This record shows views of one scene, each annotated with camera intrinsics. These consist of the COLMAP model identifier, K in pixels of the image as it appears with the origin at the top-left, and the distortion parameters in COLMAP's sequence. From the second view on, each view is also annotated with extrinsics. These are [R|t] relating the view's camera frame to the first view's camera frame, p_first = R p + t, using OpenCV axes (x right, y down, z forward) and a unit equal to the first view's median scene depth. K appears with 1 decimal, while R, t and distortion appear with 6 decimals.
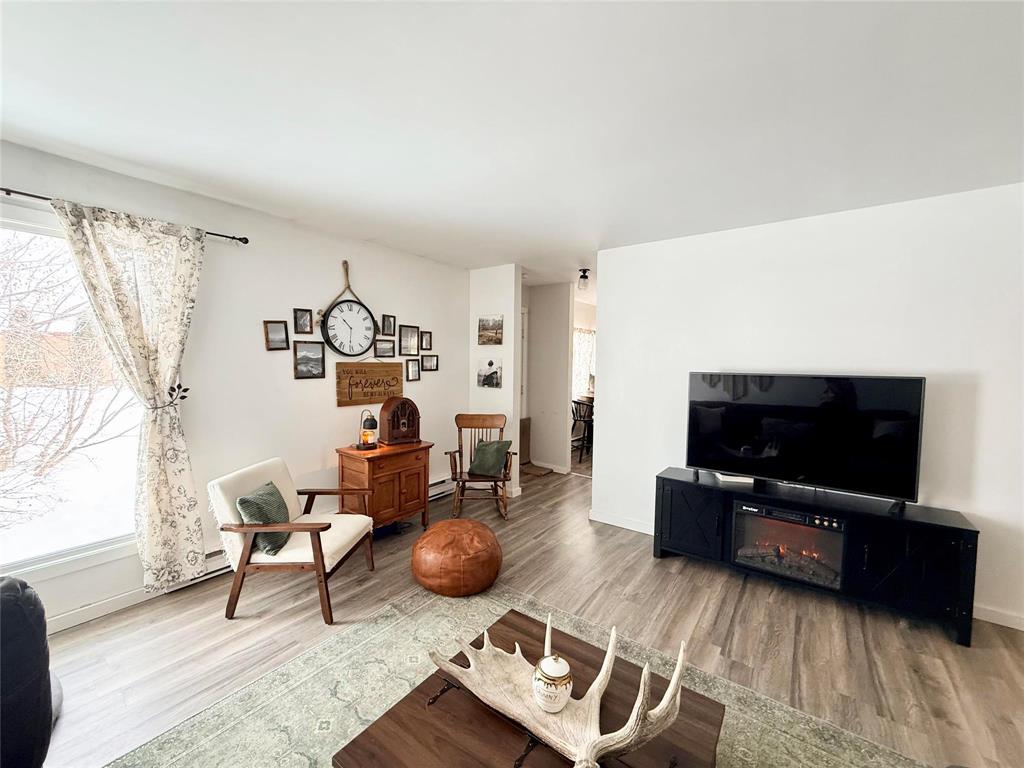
lens RADIAL K [[406.8, 0, 509.0], [0, 406.8, 384.7], [0, 0, 1]] dist [-0.001344, 0.000675]
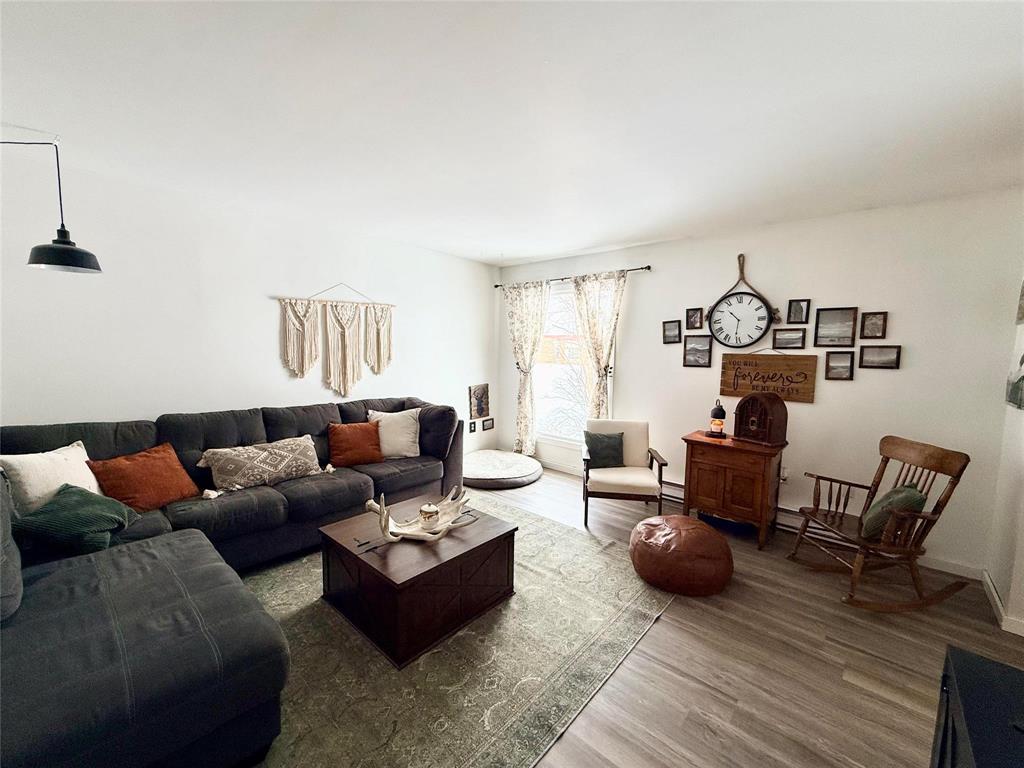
lens RADIAL K [[406.8, 0, 510.0], [0, 406.8, 382.2], [0, 0, 1]] dist [-0.001344, 0.000675]
pose [[-0.088350, 0.072460, -0.993450, 0.688540], [-0.074359, 0.994088, 0.079120, -0.023007], [0.993310, 0.080862, -0.082439, 0.533468]]
